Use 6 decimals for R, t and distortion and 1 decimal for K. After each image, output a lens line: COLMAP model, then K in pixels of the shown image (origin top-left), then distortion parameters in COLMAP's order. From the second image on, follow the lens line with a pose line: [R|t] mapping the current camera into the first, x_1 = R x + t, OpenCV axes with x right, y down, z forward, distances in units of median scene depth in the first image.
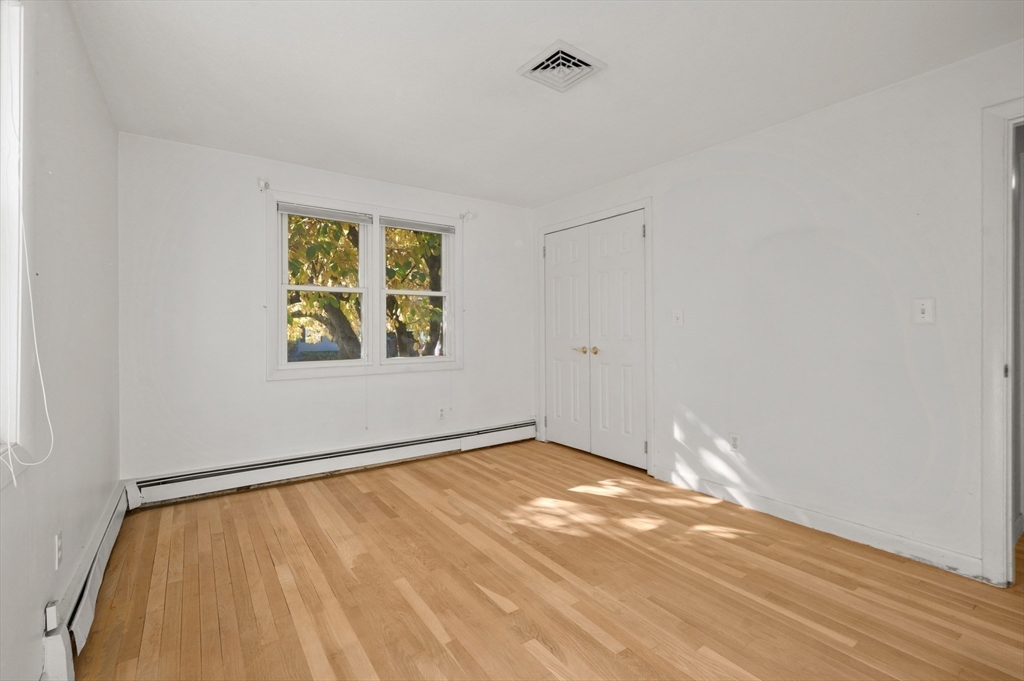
lens RADIAL K [[469.8, 0, 508.1], [0, 469.8, 330.8], [0, 0, 1]] dist [0.001200, -0.000902]
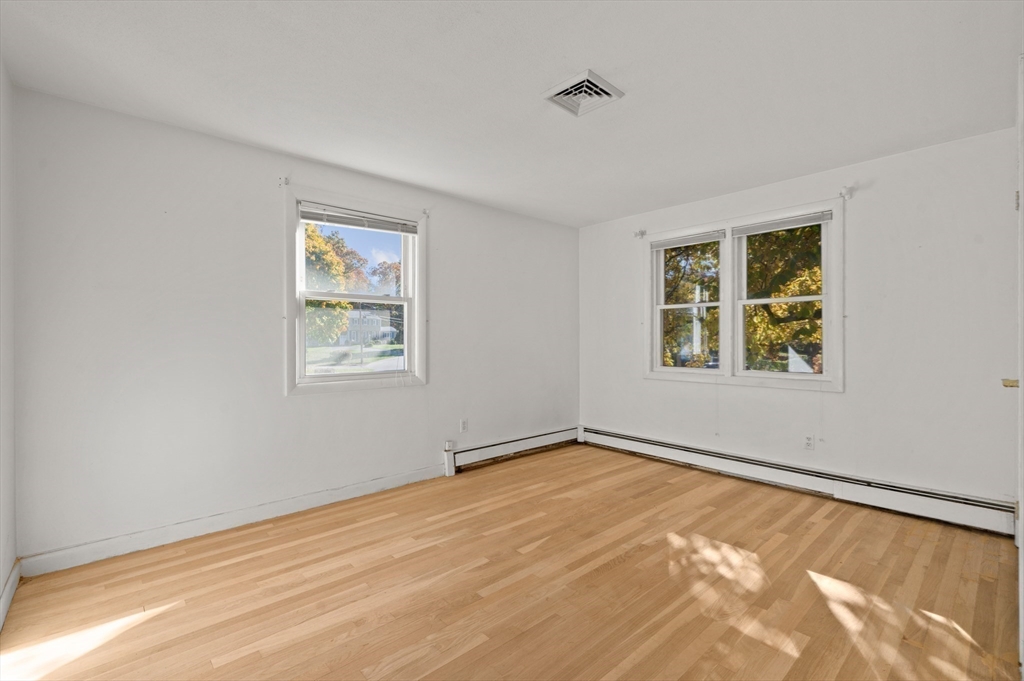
lens RADIAL K [[462.0, 0, 508.5], [0, 462.0, 340.0], [0, 0, 1]] dist [-0.012353, -0.000159]
pose [[0.087251, 0.004321, -0.996177, 0.803530], [-0.006777, 0.999970, 0.003744, -0.004546], [0.996163, 0.006425, 0.087277, 0.525189]]
